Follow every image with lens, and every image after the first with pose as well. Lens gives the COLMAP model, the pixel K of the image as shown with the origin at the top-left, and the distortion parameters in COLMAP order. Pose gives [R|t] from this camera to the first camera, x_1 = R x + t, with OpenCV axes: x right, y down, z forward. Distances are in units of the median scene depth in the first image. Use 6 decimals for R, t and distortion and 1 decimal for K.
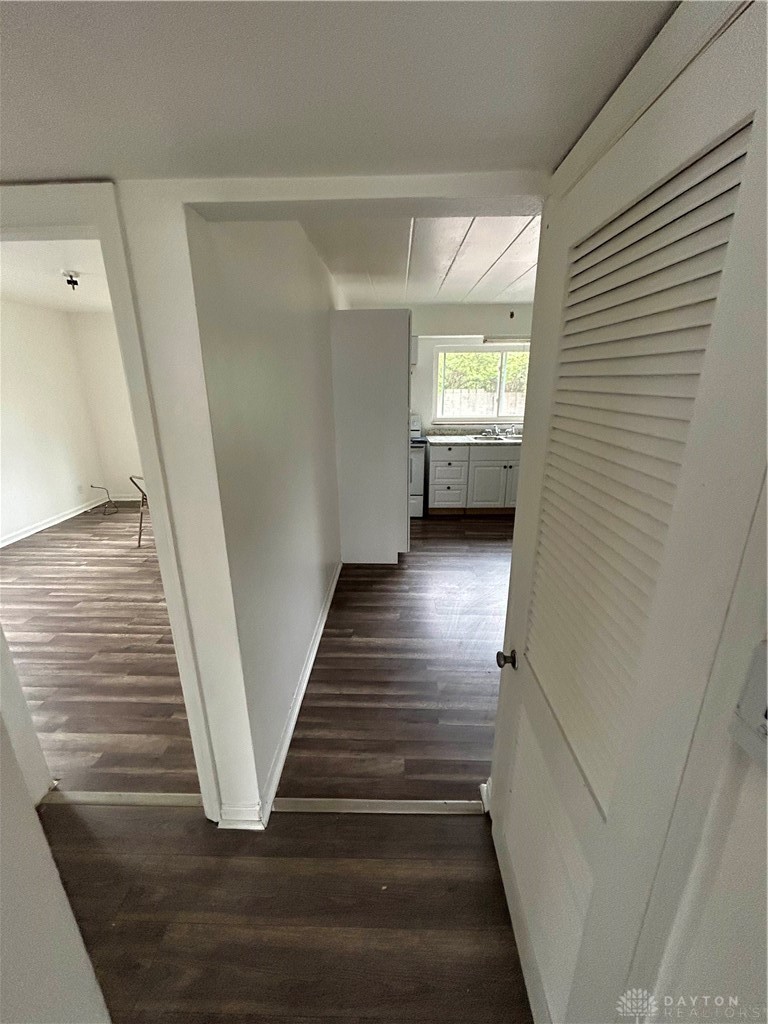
lens RADIAL K [[417.0, 0, 381.5], [0, 417.0, 509.4], [0, 0, 1]] dist [-0.001336, -0.000135]
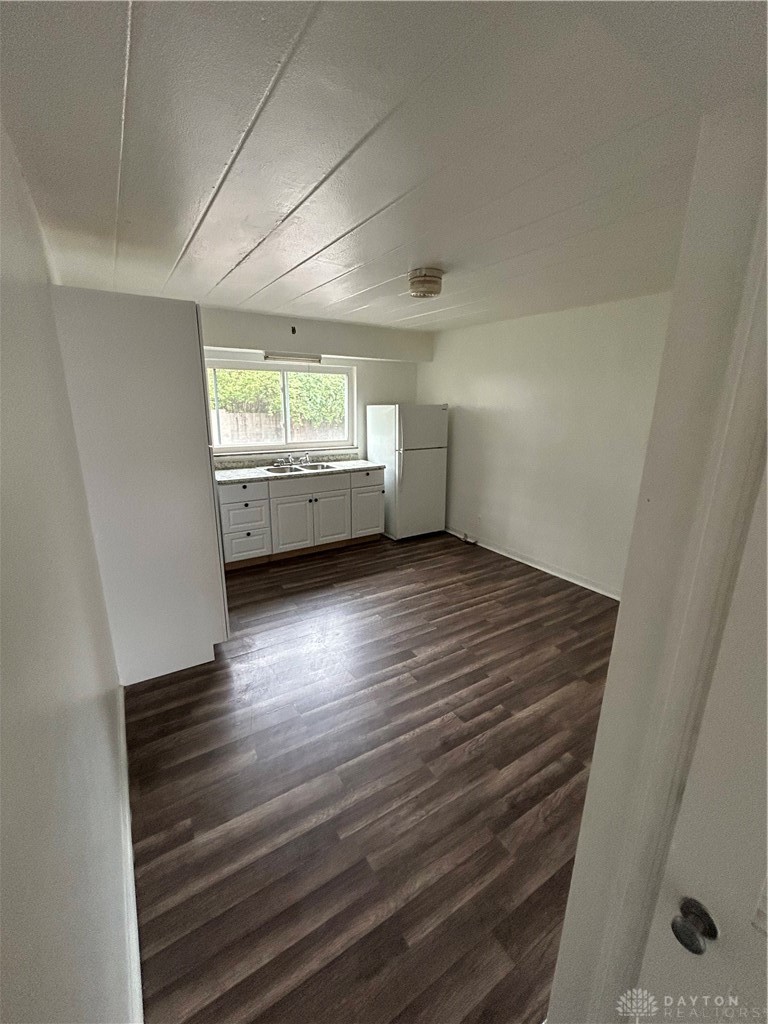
lens RADIAL K [[417.0, 0, 381.5], [0, 417.0, 509.4], [0, 0, 1]] dist [-0.001336, -0.000135]
pose [[0.823655, -0.127337, 0.552610, -0.116258], [0.151590, 0.988442, 0.001822, -0.107291], [-0.546455, 0.082270, 0.833438, 0.319079]]
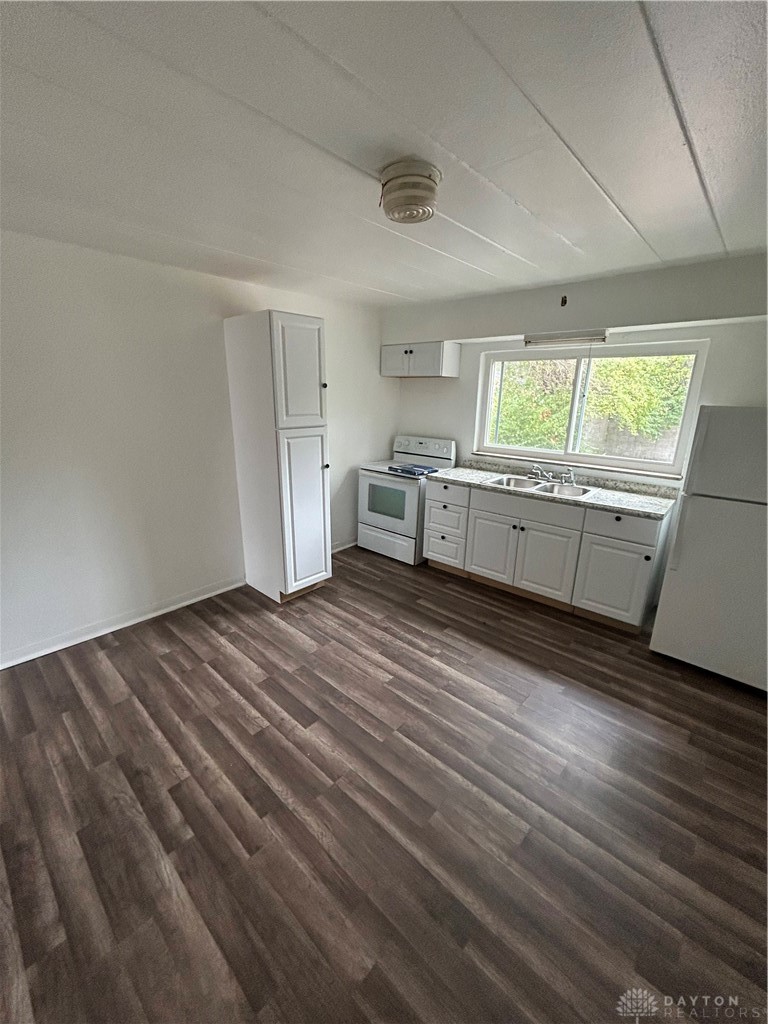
lens RADIAL K [[418.5, 0, 383.6], [0, 418.5, 507.8], [0, 0, 1]] dist [0.002866, 0.000002]
pose [[0.762779, 0.193401, -0.617061, 0.933304], [-0.218248, 0.975234, 0.035874, -0.188459], [0.608716, 0.107309, 0.786097, 0.577122]]
